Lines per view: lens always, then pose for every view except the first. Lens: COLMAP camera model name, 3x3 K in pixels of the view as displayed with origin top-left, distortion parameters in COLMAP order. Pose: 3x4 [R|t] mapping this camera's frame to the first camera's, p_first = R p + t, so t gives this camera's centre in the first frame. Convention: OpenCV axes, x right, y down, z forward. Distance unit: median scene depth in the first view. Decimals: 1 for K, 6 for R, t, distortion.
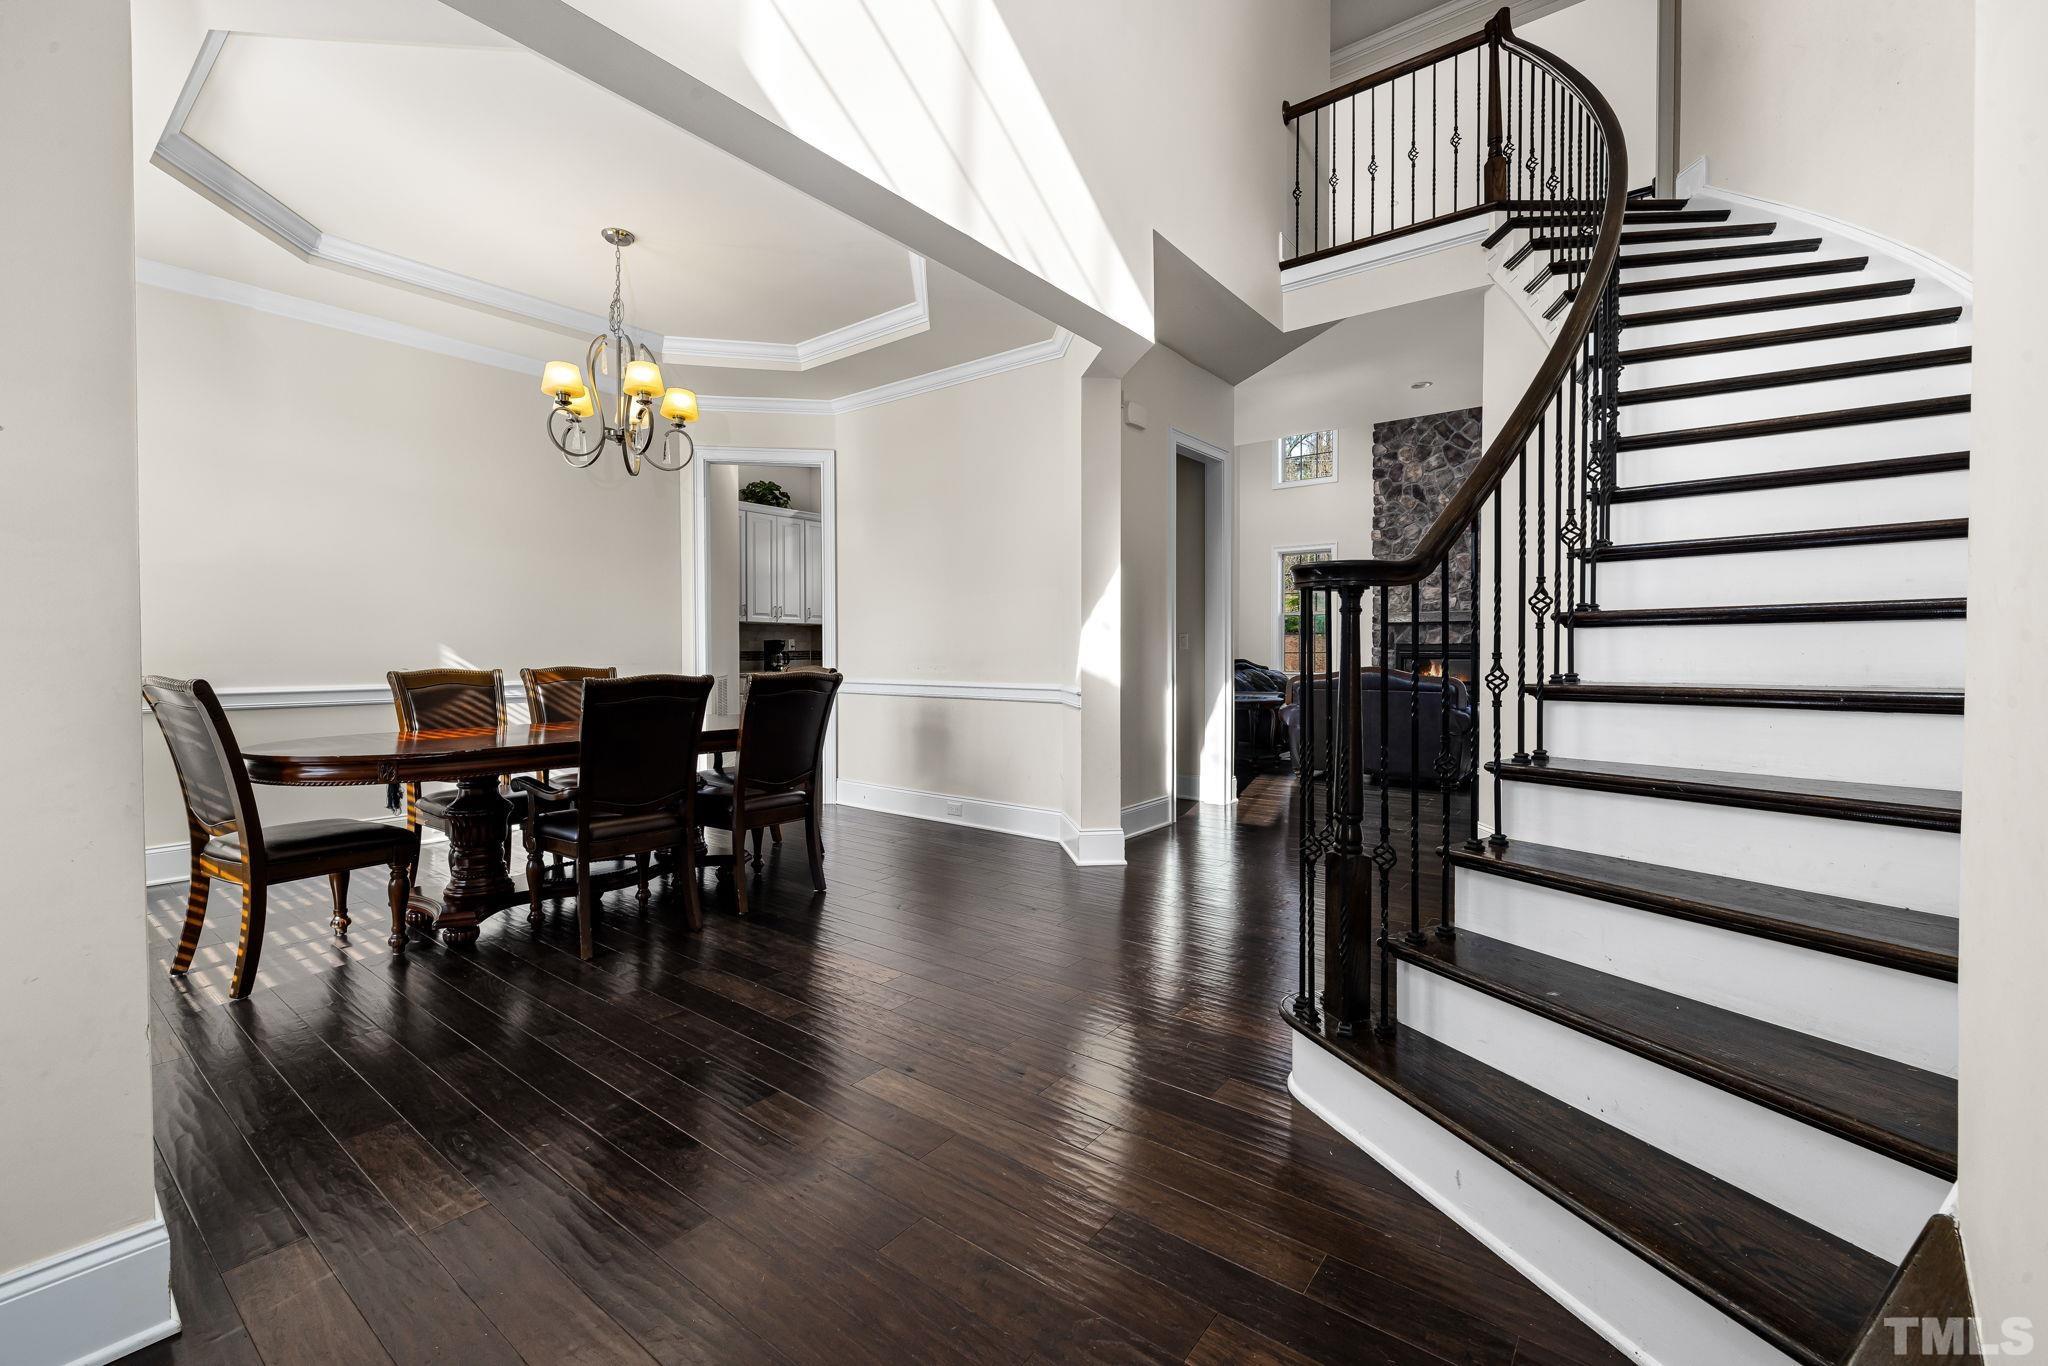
lens RADIAL K [[864.1, 0, 1009.6], [0, 864.1, 670.0], [0, 0, 1]] dist [0.001553, -0.000519]
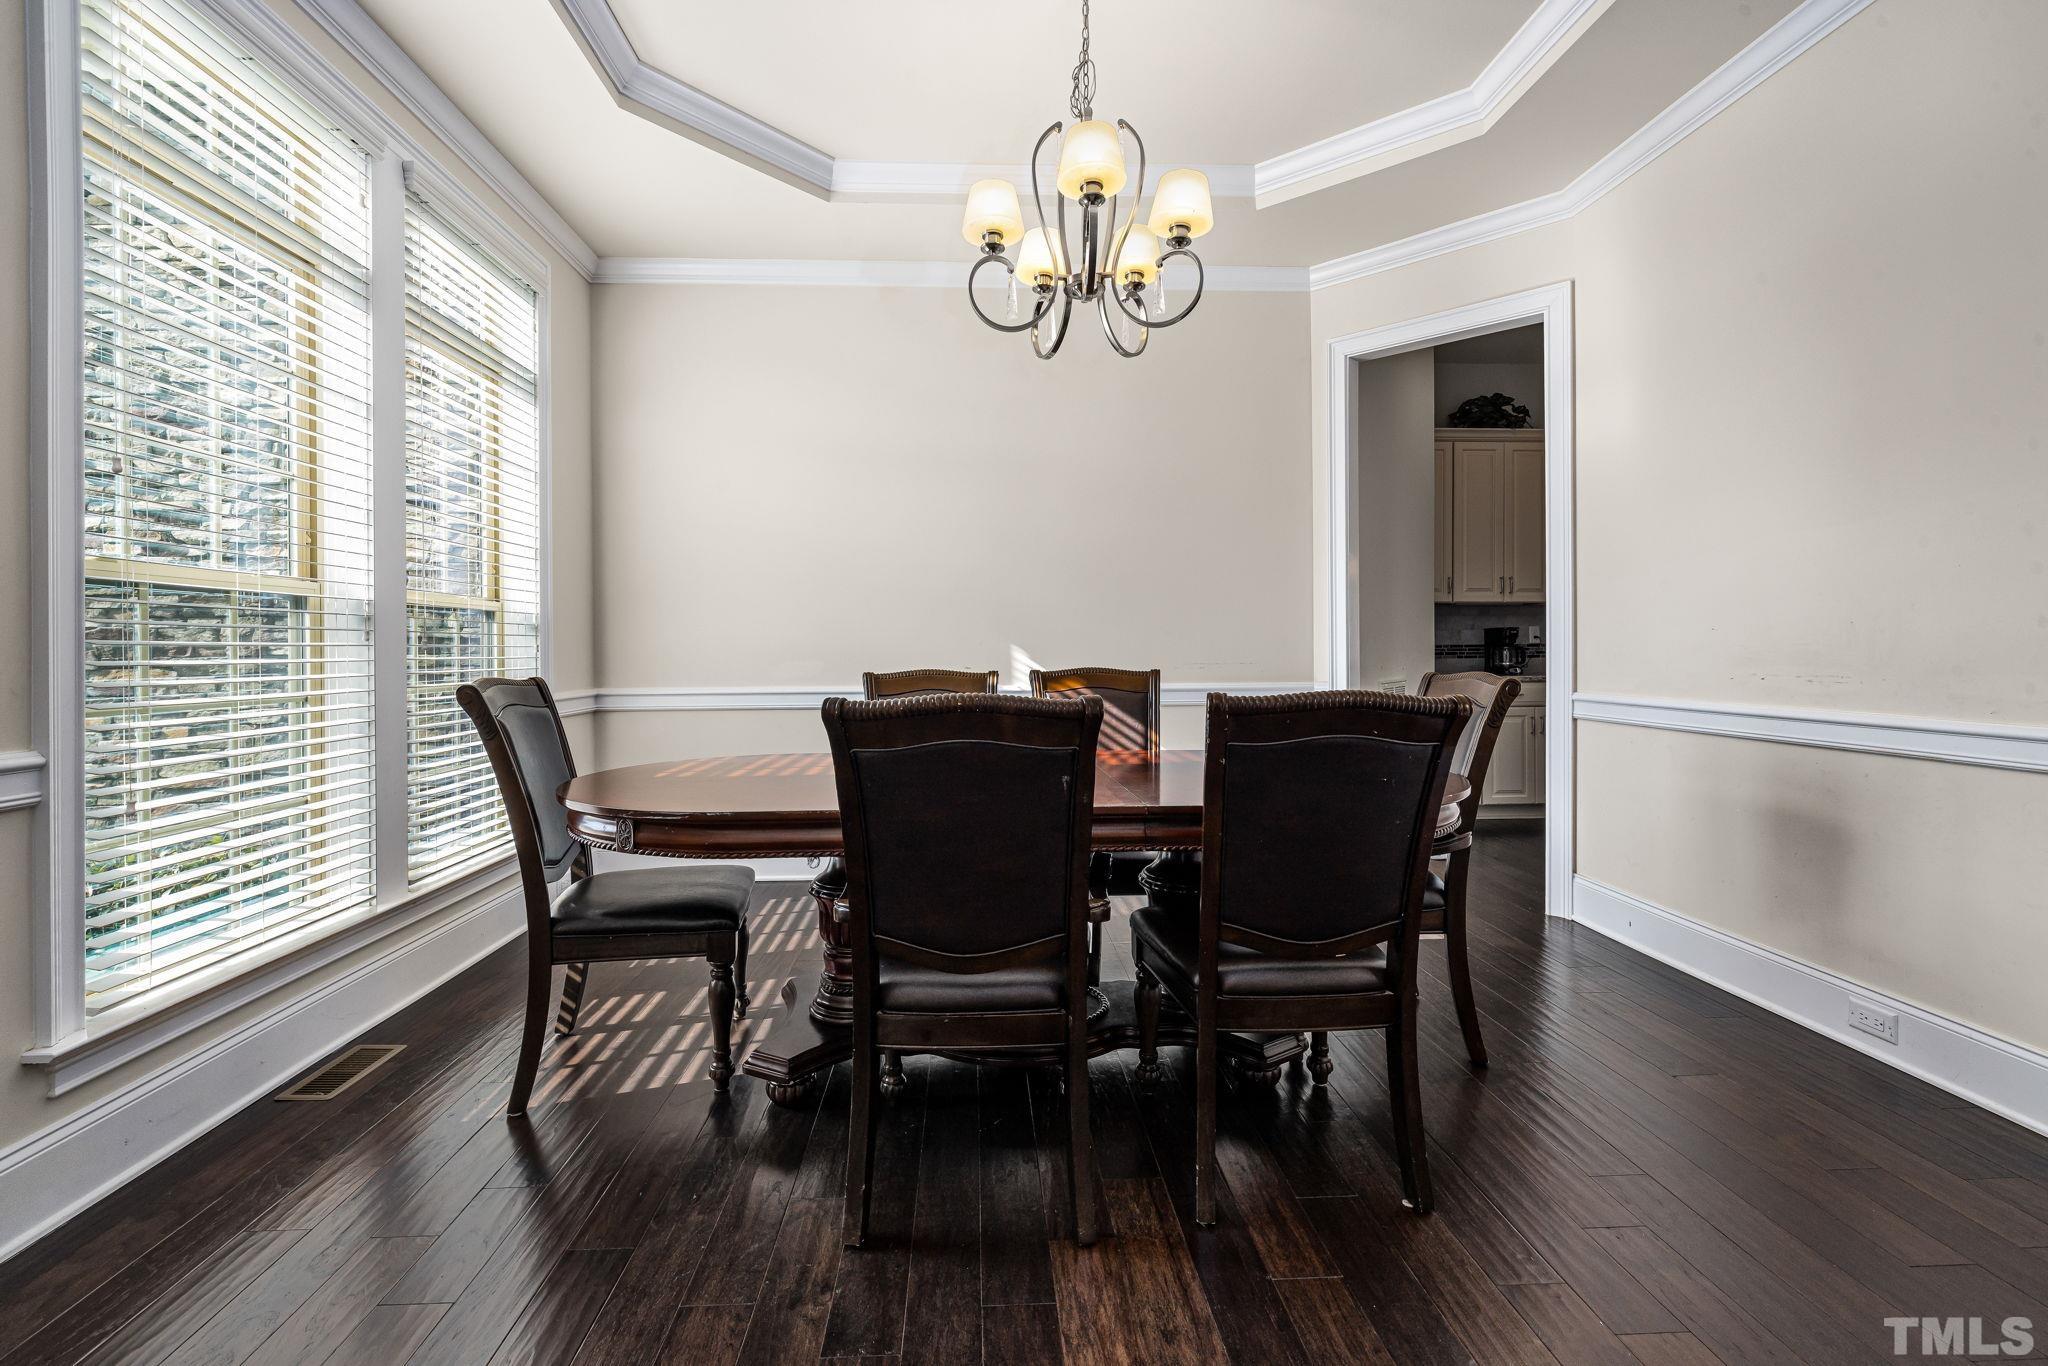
lens RADIAL K [[867.3, 0, 1014.3], [0, 867.3, 657.3], [0, 0, 1]] dist [0.002119, -0.000296]
pose [[0.659377, 0.001822, -0.751811, -0.022275], [-0.009129, 0.999943, -0.005583, -0.006786], [0.751757, 0.010544, 0.659356, 0.417260]]
